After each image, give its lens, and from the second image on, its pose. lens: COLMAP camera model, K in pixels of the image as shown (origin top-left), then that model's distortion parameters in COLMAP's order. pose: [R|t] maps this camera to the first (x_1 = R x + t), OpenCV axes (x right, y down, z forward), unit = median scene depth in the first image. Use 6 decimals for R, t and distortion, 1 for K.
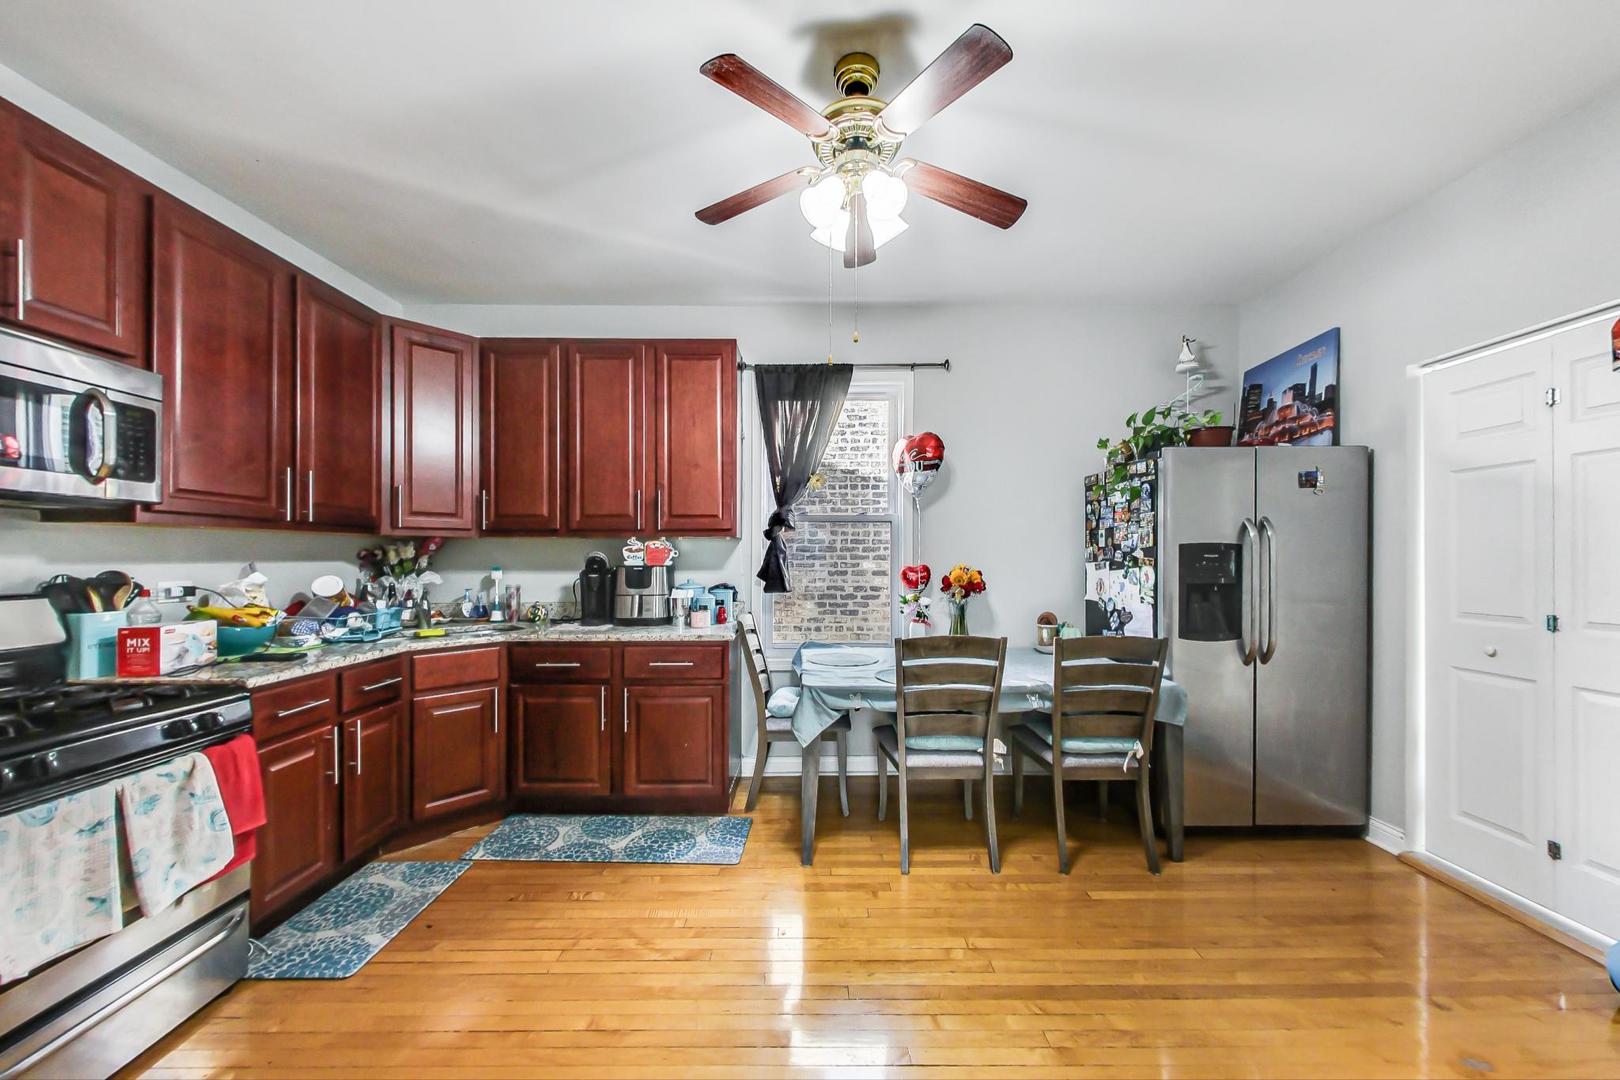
lens RADIAL K [[606.6, 0, 798.6], [0, 606.6, 549.8], [0, 0, 1]] dist [0.001697, 0.000163]
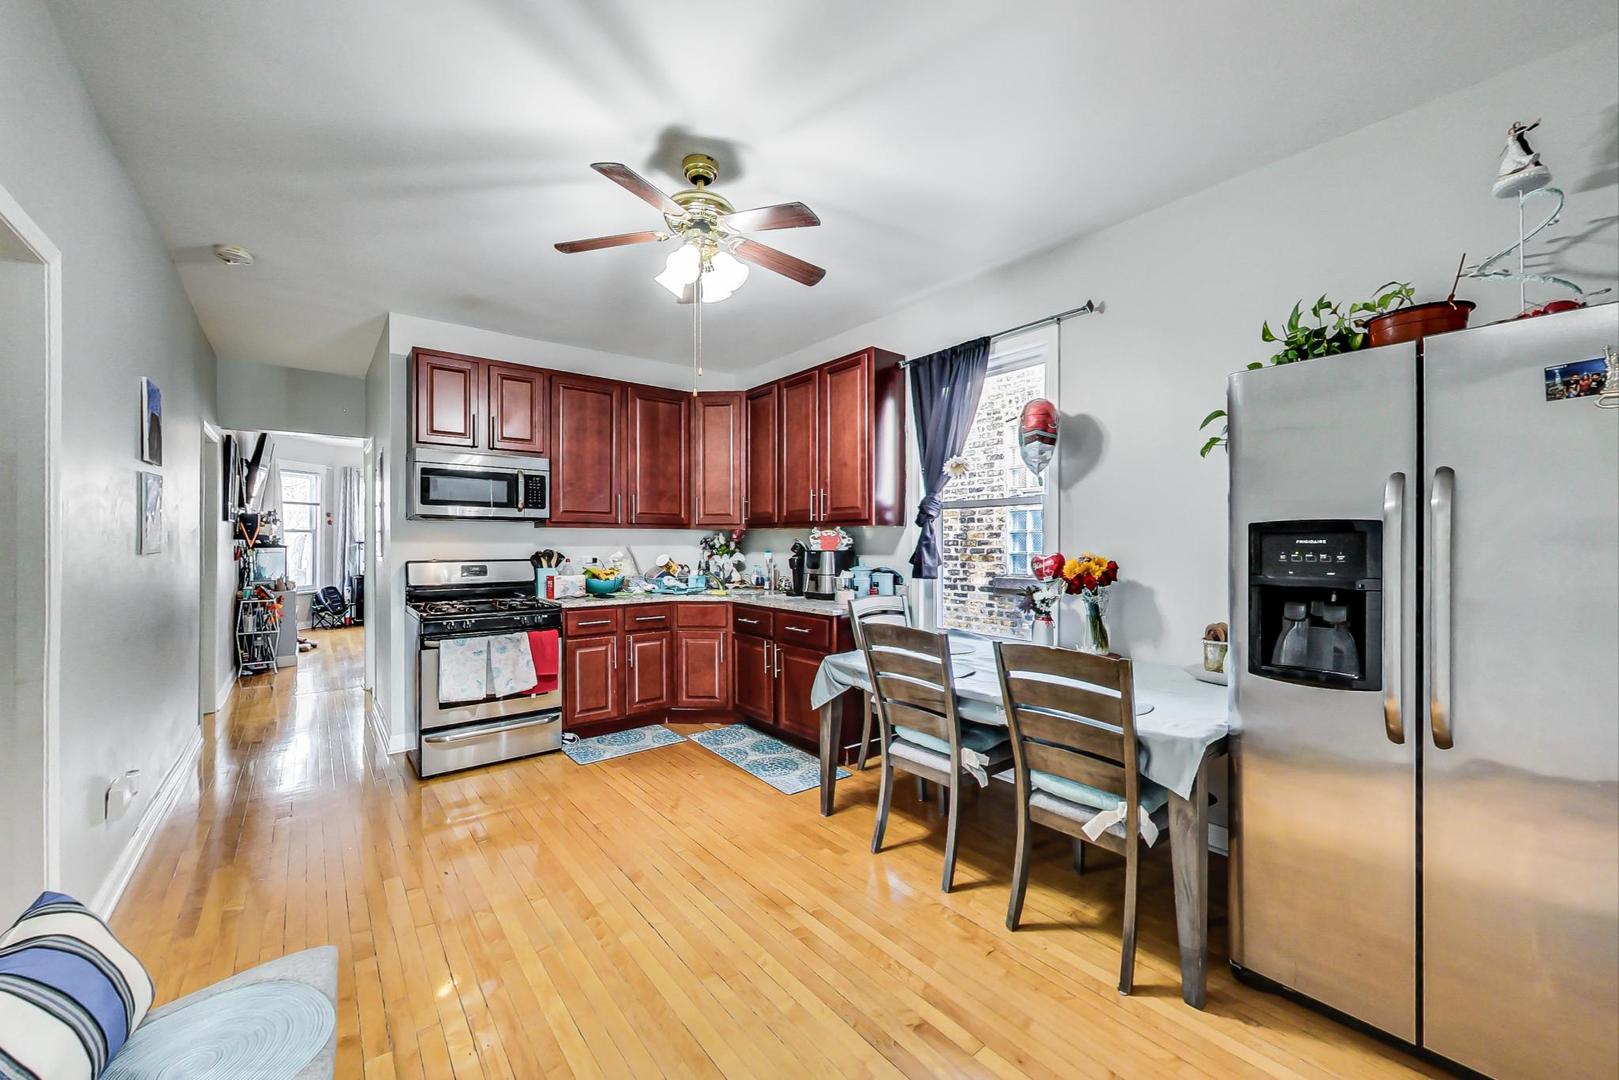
lens RADIAL K [[606.2, 0, 801.3], [0, 606.2, 538.1], [0, 0, 1]] dist [0.001697, 0.000163]
pose [[0.630828, -0.005158, -0.775906, 0.826203], [0.009347, 0.999956, 0.000951, 0.000112], [0.775867, -0.007852, 0.630848, 0.242637]]
